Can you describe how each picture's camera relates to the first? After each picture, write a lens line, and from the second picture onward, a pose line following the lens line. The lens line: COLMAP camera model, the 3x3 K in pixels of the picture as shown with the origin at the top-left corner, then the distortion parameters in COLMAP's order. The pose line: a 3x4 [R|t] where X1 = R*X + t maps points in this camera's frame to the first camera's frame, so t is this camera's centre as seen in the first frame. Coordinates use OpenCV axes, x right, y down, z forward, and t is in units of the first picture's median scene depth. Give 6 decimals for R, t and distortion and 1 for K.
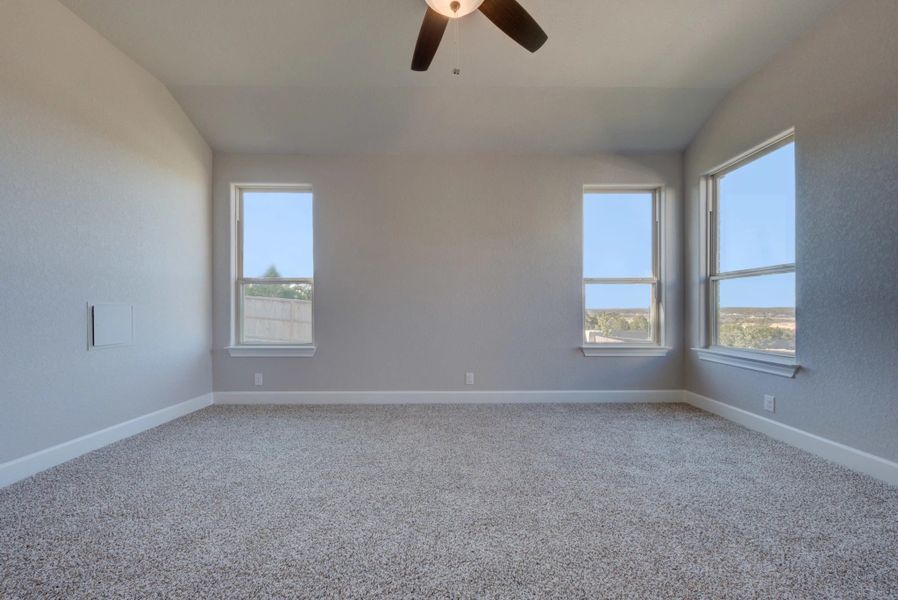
lens RADIAL K [[311.2, 0, 450.1], [0, 311.2, 303.1], [0, 0, 1]] dist [-0.003409, -0.000469]
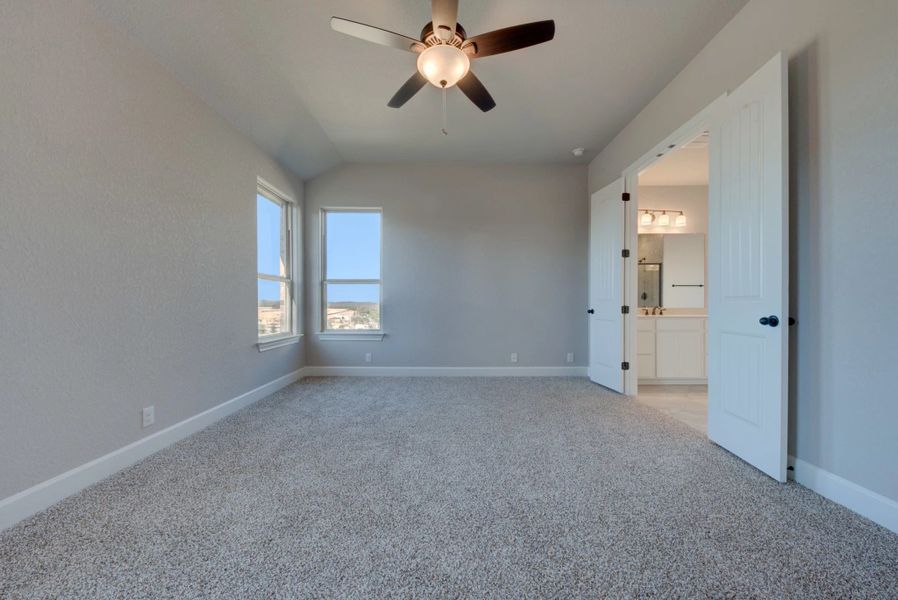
lens RADIAL K [[311.2, 0, 450.1], [0, 311.2, 303.1], [0, 0, 1]] dist [-0.003409, -0.000469]
pose [[0.020634, 0.002356, 0.999784, -0.551975], [-0.018563, 0.999826, -0.001973, 0.006817], [-0.999615, -0.018518, 0.020675, 0.391343]]
